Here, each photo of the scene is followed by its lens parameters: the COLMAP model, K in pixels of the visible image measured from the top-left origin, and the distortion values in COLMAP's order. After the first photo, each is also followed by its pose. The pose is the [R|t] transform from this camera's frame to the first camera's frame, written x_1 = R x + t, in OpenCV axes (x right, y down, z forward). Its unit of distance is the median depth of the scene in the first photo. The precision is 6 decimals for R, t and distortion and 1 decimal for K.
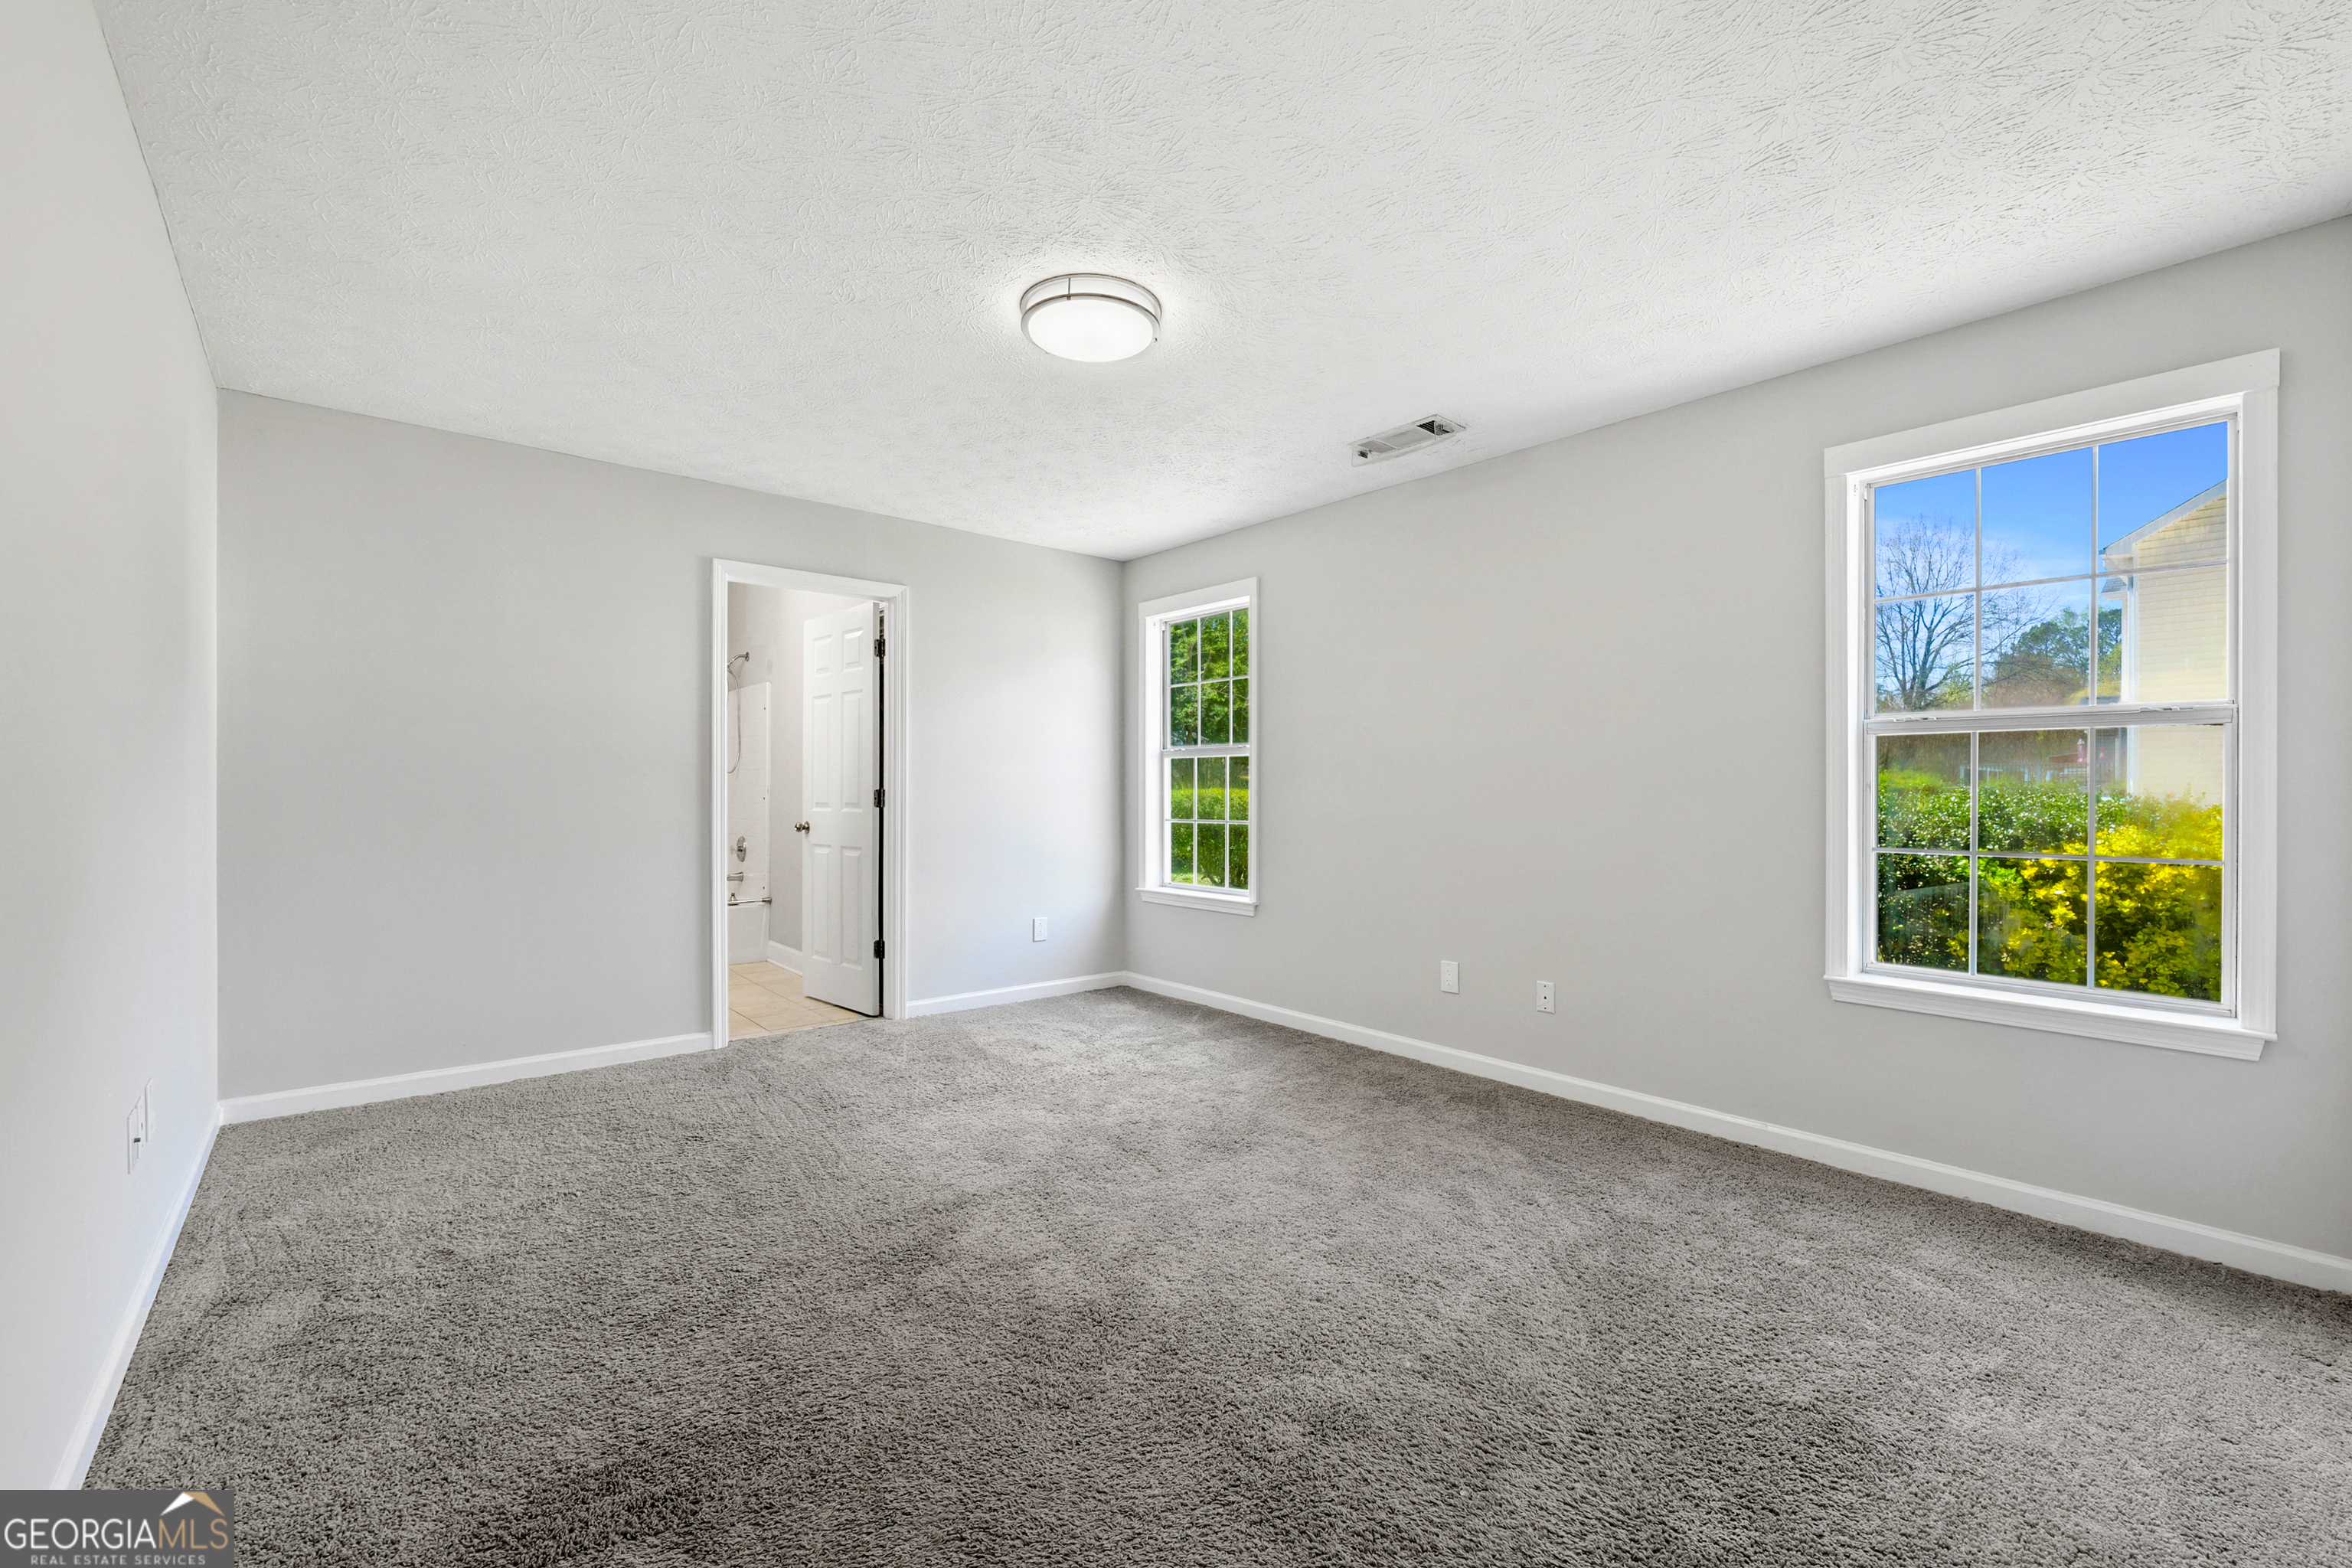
lens RADIAL K [[961.2, 0, 1171.0], [0, 961.2, 789.3], [0, 0, 1]] dist [-0.015500, 0.000432]
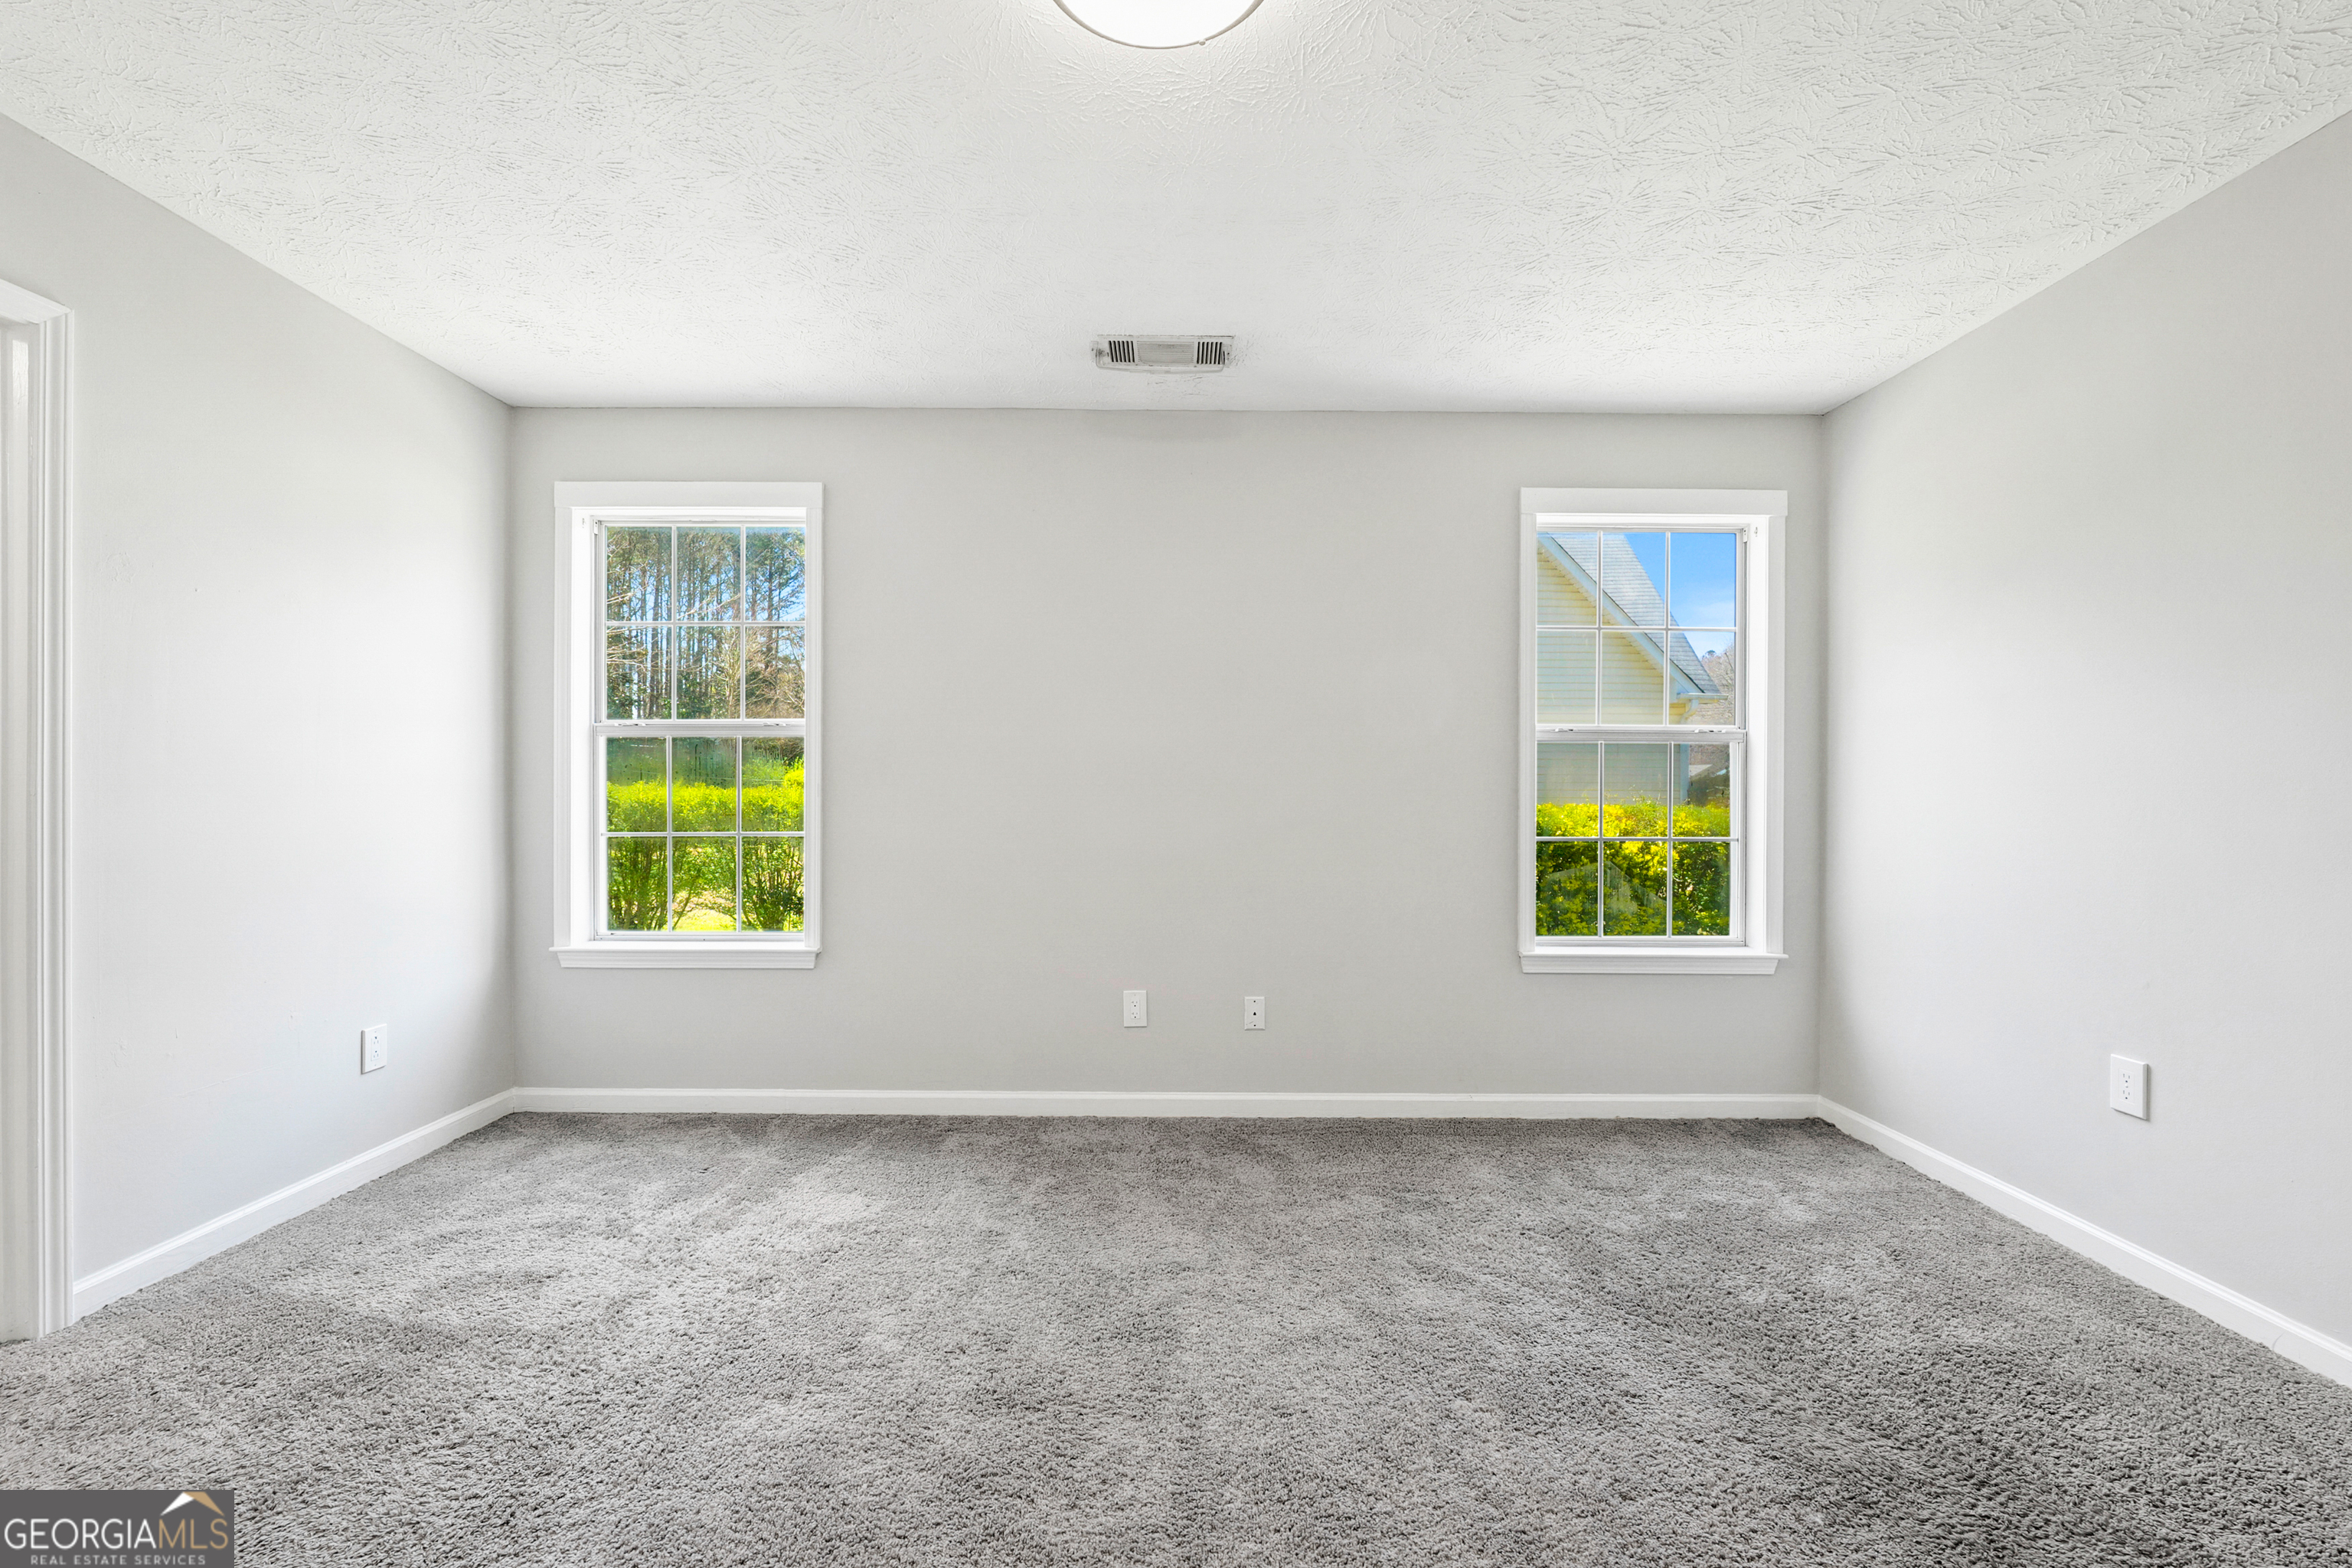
lens RADIAL K [[961.2, 0, 1185.1], [0, 961.2, 781.6], [0, 0, 1]] dist [-0.015500, 0.000432]
pose [[0.648970, 0.001316, 0.760813, -0.340512], [-0.002490, 0.999997, 0.000394, -0.005188], [-0.760810, -0.002151, 0.648971, 0.436408]]
